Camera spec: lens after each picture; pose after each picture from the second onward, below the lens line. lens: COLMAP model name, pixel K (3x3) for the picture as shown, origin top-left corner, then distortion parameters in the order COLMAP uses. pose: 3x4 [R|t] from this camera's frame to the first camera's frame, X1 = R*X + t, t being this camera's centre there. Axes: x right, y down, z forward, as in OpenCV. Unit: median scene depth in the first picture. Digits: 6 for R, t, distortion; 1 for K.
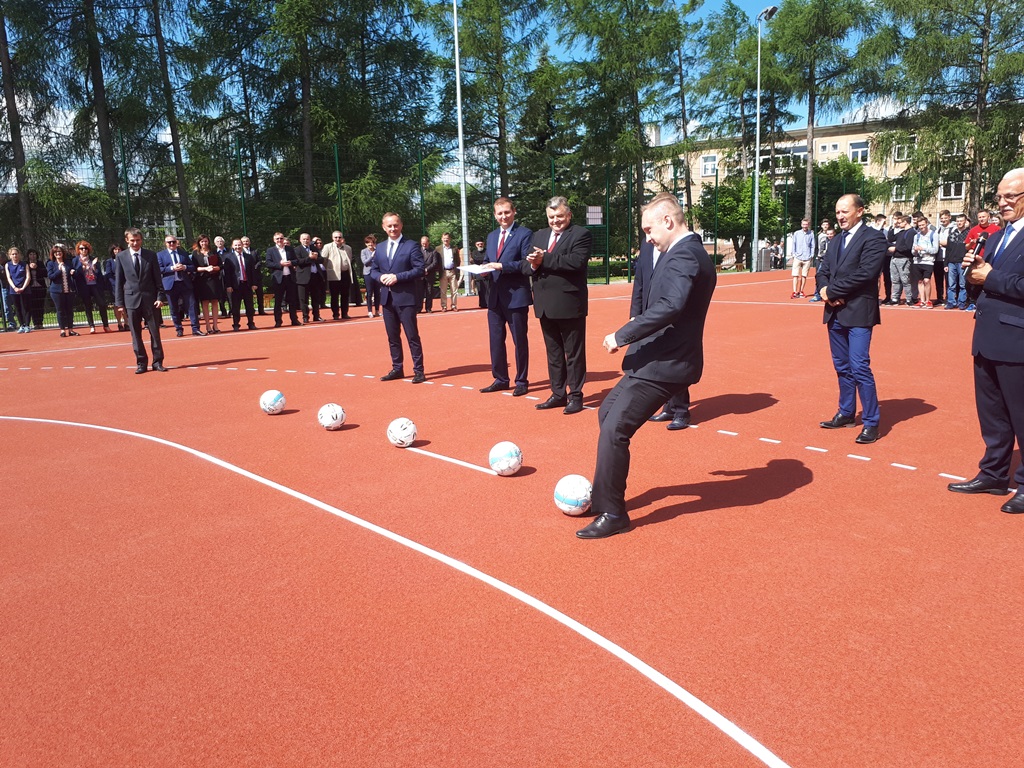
lens RADIAL K [[832.9, 0, 502.3], [0, 832.9, 380.6], [0, 0, 1]] dist [-0.002651, -0.012645]
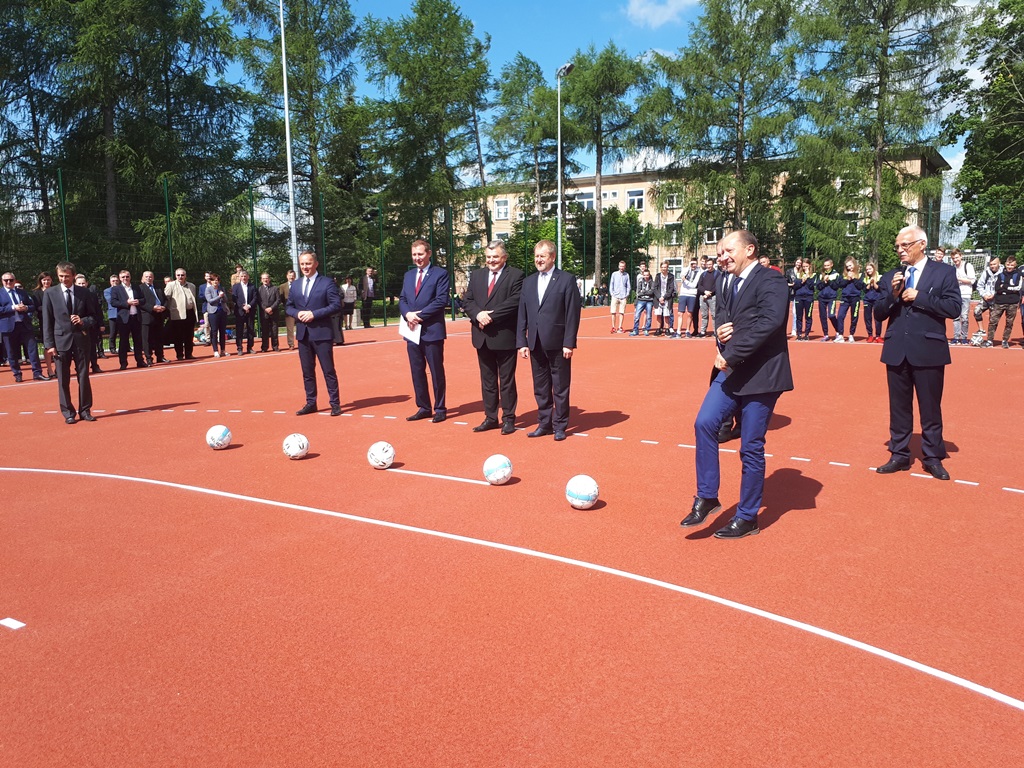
lens RADIAL K [[855.8, 0, 512.9], [0, 855.8, 370.9], [0, 0, 1]] dist [0.008913, -0.046947]
pose [[0.963981, -0.025387, 0.264756, -0.096404], [0.041432, 0.997616, -0.055194, 0.008451], [-0.262724, 0.064175, 0.962734, -0.044858]]
